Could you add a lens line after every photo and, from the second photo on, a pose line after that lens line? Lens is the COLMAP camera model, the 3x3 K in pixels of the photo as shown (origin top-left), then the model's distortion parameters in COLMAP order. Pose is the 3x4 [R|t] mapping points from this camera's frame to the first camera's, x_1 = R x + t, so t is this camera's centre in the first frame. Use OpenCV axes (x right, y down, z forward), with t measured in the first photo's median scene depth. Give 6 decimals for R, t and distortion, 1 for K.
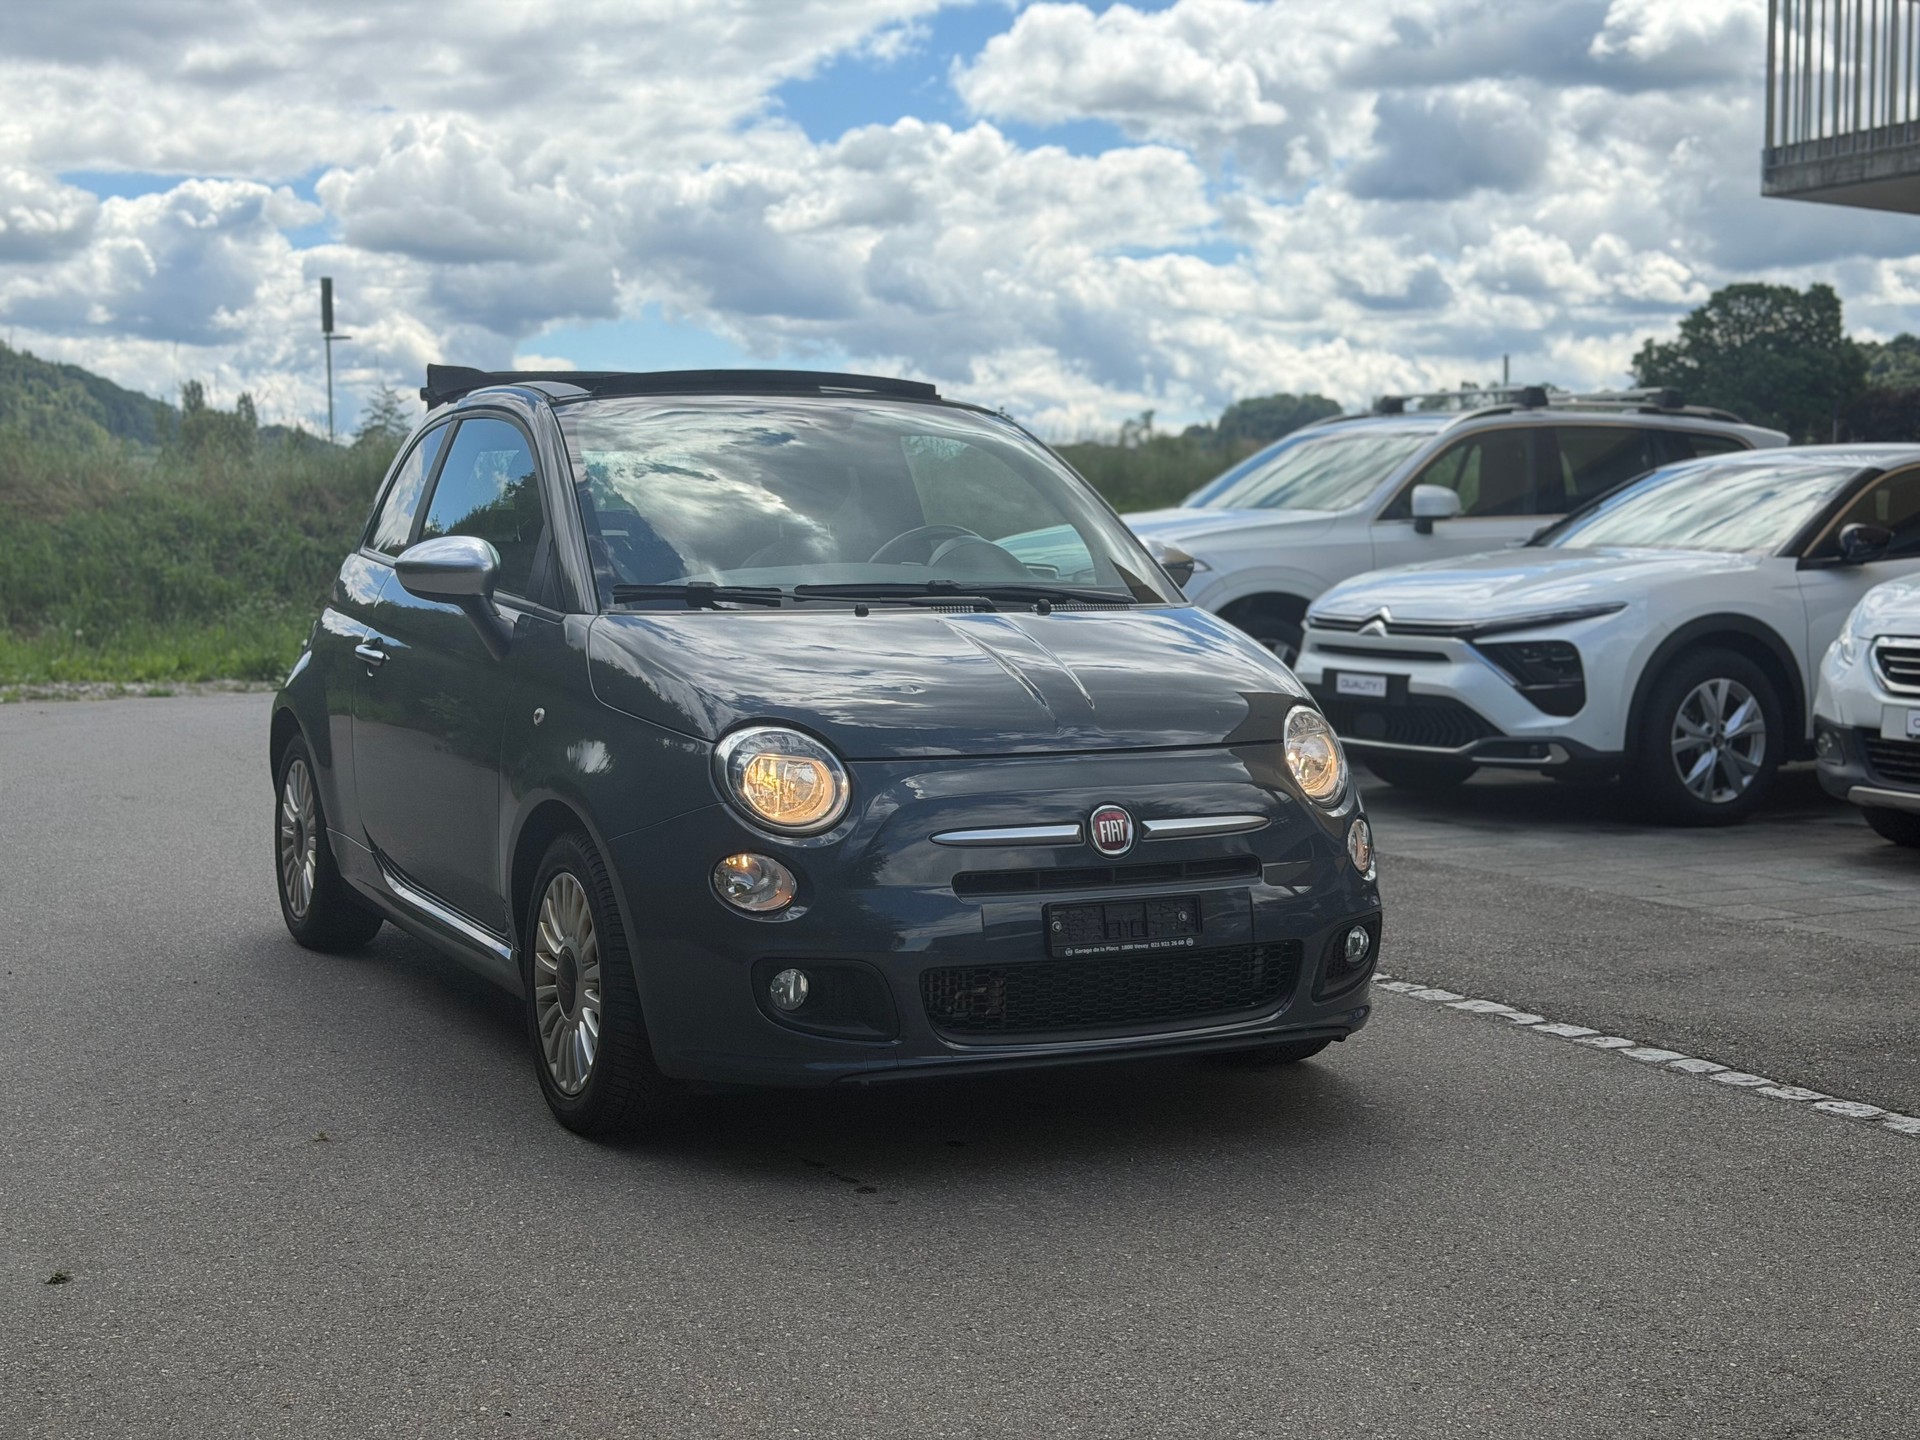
lens RADIAL K [[2681.9, 0, 968.0], [0, 2681.9, 707.4], [0, 0, 1]] dist [0.104118, 0.000000]
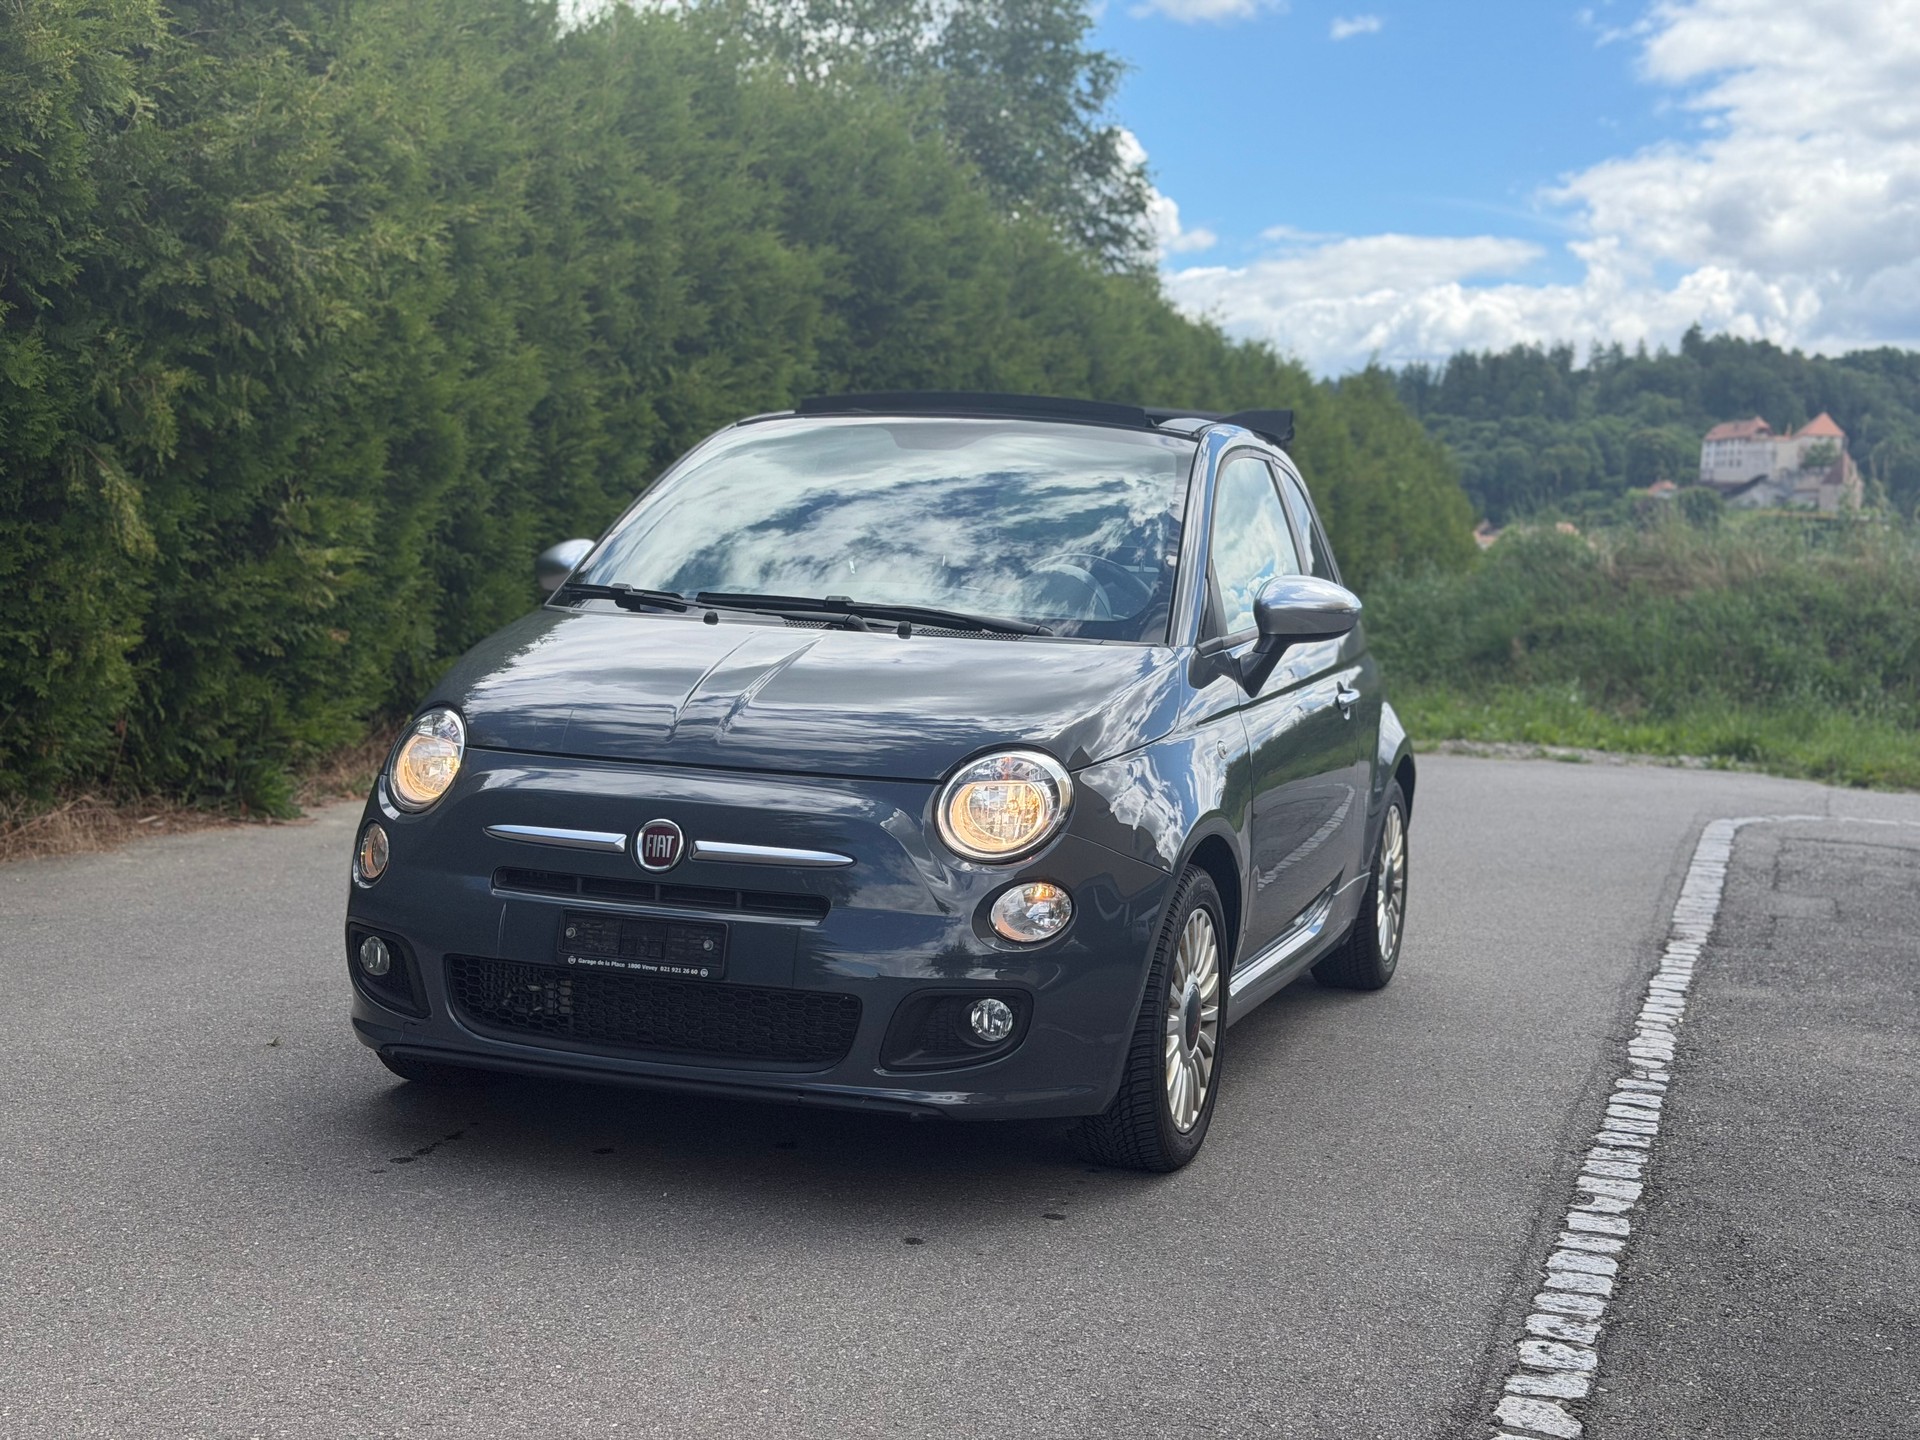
lens RADIAL K [[2681.9, 0, 939.6], [0, 2681.9, 724.8], [0, 0, 1]] dist [0.104118, 0.000000]
pose [[0.702394, 0.073037, -0.708031, 0.190921], [-0.094761, 0.995462, 0.008680, -0.003488], [0.705452, 0.060997, 0.706128, 0.093650]]
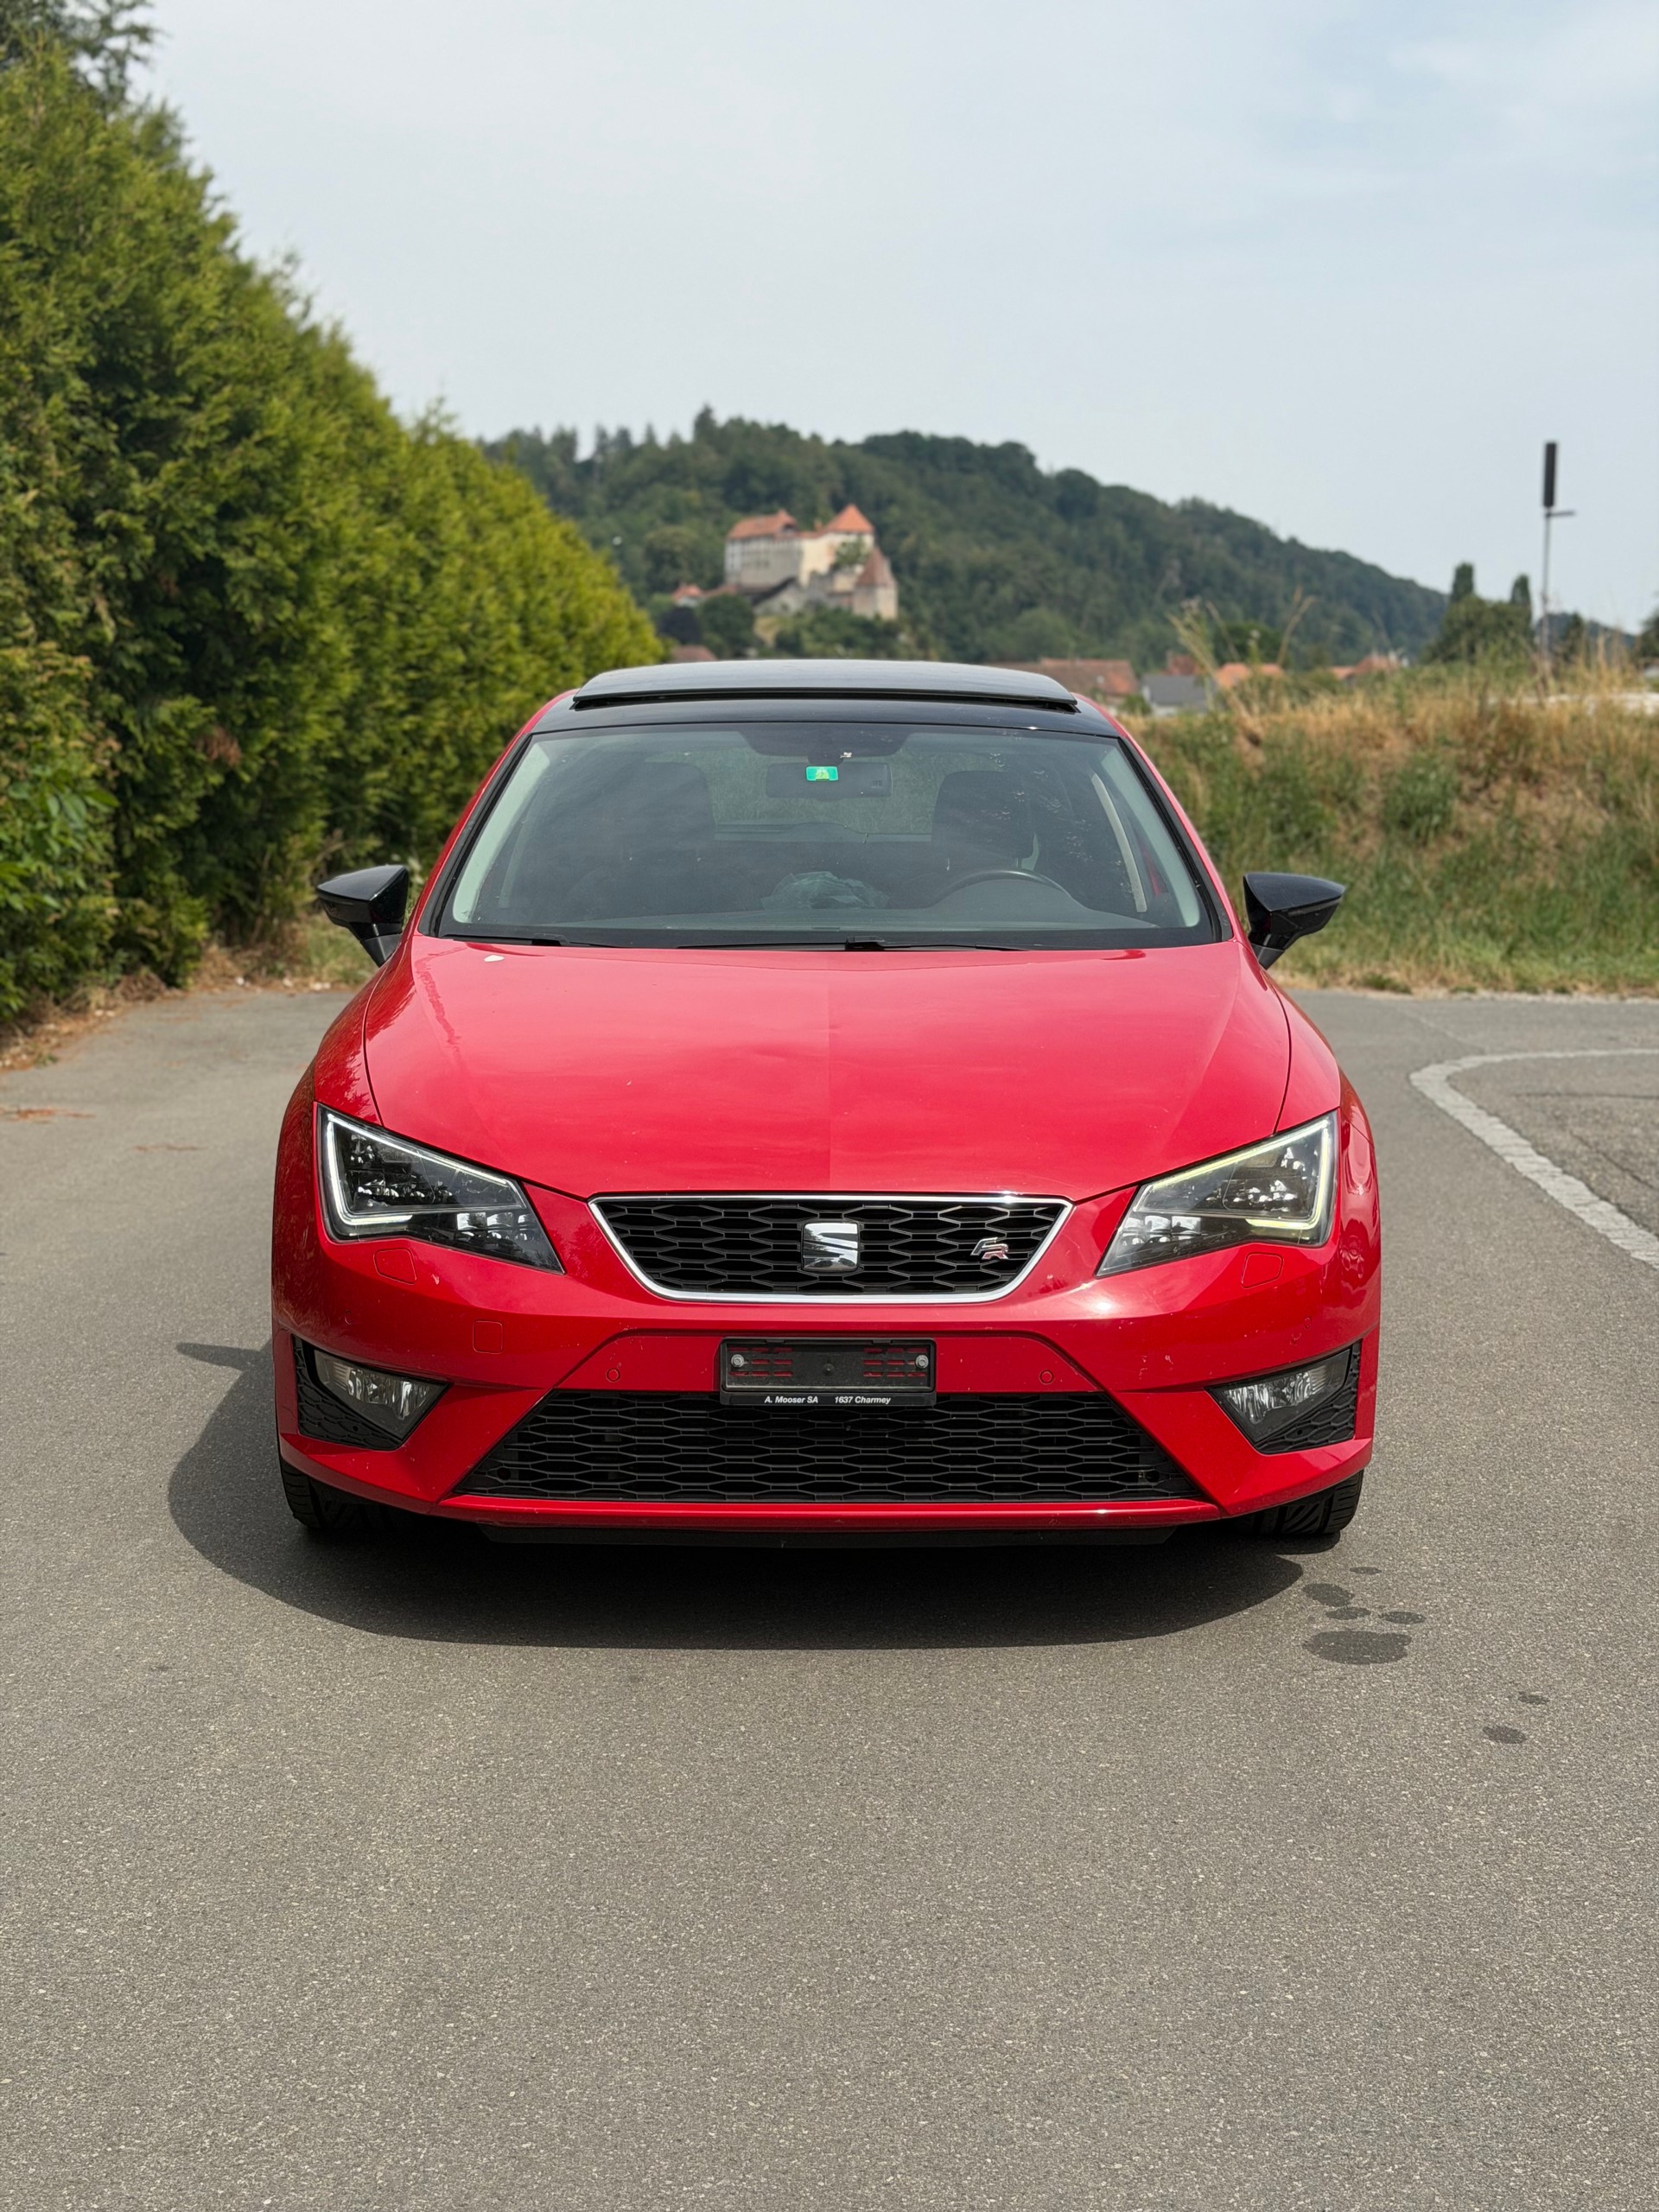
lens RADIAL K [[3089.7, 0, 817.0], [0, 3089.7, 1101.8], [0, 0, 1]] dist [0.104118, 0.000000]
pose [[0.884958, 0.060710, -0.461696, 0.050231], [-0.036614, 0.997467, 0.060982, -0.018604], [0.464229, -0.037062, 0.884940, 0.105460]]
